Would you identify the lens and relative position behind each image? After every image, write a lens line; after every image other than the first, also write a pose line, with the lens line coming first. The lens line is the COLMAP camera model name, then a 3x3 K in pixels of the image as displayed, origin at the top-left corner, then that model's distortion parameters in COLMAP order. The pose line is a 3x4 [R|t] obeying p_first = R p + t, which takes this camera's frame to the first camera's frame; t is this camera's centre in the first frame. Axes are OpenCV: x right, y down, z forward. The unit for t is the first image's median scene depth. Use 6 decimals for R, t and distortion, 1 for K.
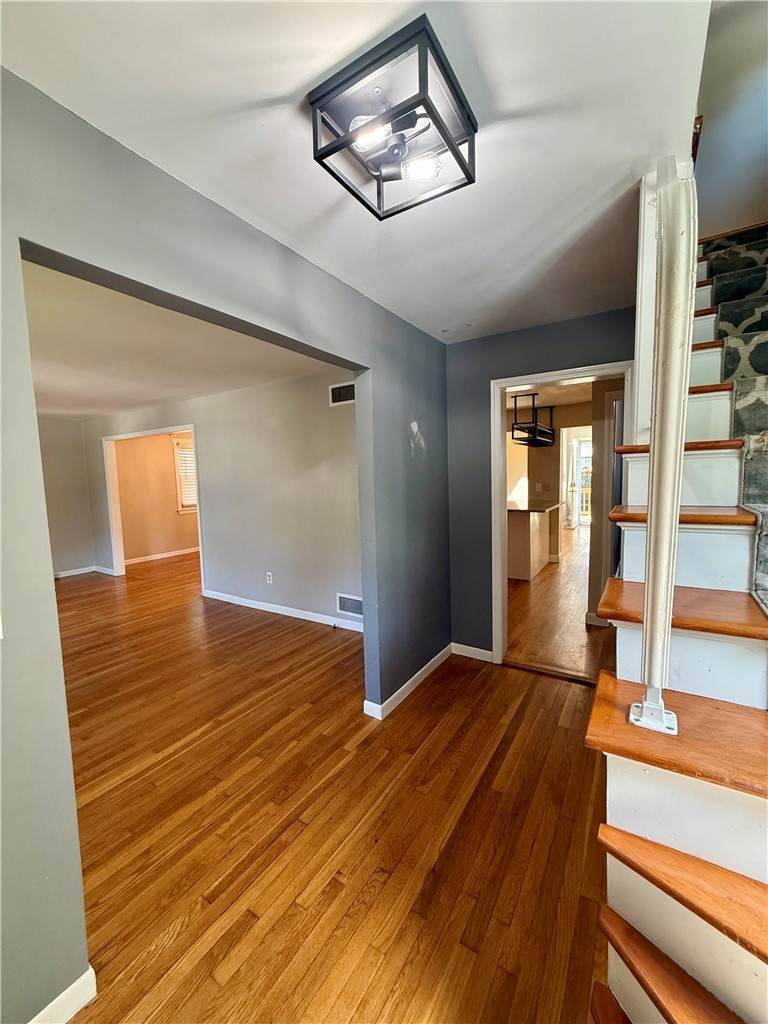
lens RADIAL K [[411.1, 0, 383.8], [0, 411.1, 512.1], [0, 0, 1]] dist [-0.004823, -0.000336]
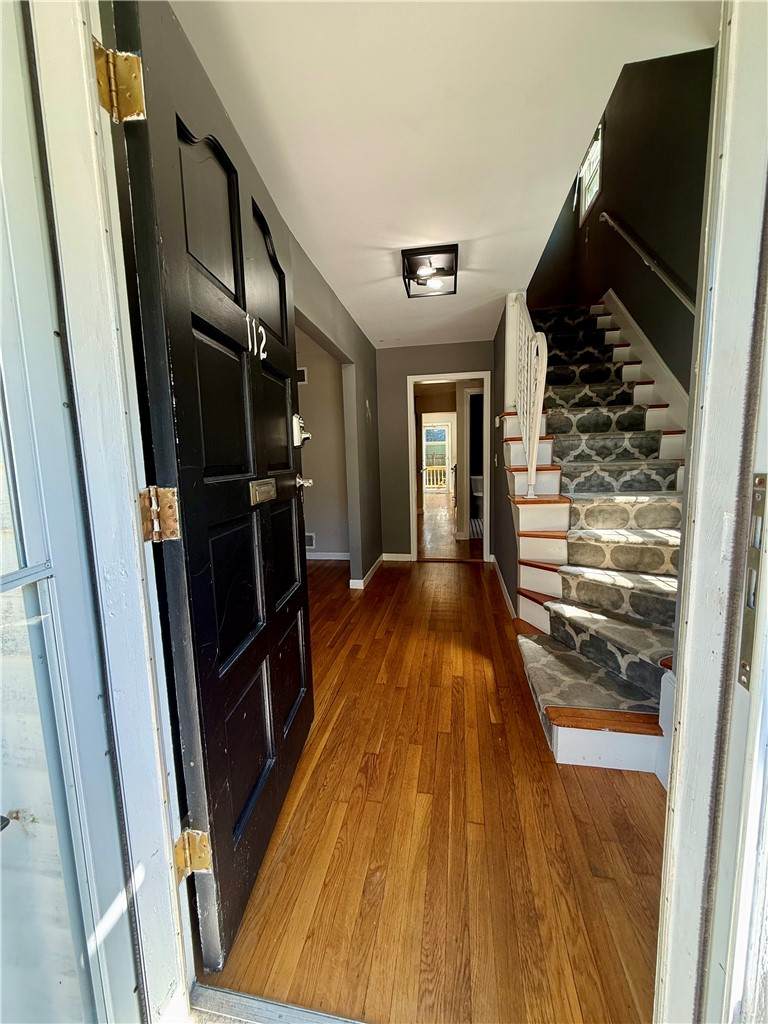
lens RADIAL K [[411.1, 0, 381.9], [0, 411.1, 511.1], [0, 0, 1]] dist [-0.004823, -0.000336]
pose [[0.926061, -0.050320, 0.374005, -0.737700], [0.039602, 0.998556, 0.036294, 0.219413], [-0.375291, -0.018799, 0.926716, -0.694615]]
